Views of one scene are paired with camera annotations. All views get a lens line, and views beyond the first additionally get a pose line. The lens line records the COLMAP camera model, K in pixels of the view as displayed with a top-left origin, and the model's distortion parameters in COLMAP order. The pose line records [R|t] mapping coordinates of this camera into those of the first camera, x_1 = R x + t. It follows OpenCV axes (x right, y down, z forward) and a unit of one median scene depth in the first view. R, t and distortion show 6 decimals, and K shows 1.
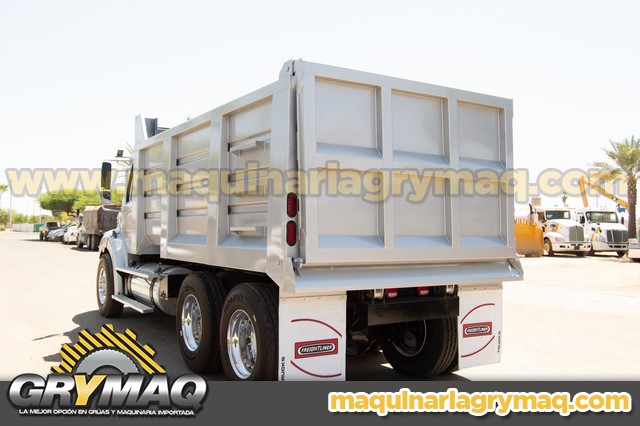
lens RADIAL K [[600.5, 0, 320.0], [0, 600.5, 213.0], [0, 0, 1]] dist [-0.068360, 0.013481]
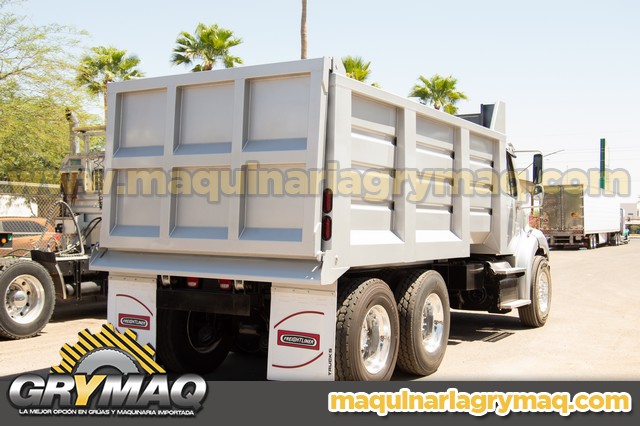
lens RADIAL K [[747.3, 0, 320.0], [0, 747.3, 213.0], [0, 0, 1]] dist [-0.054339, -0.004026]
pose [[0.454787, -0.016917, -0.890440, 1.254925], [0.016052, 0.999813, -0.010797, 0.029353], [0.890456, -0.009383, 0.454974, 0.566140]]
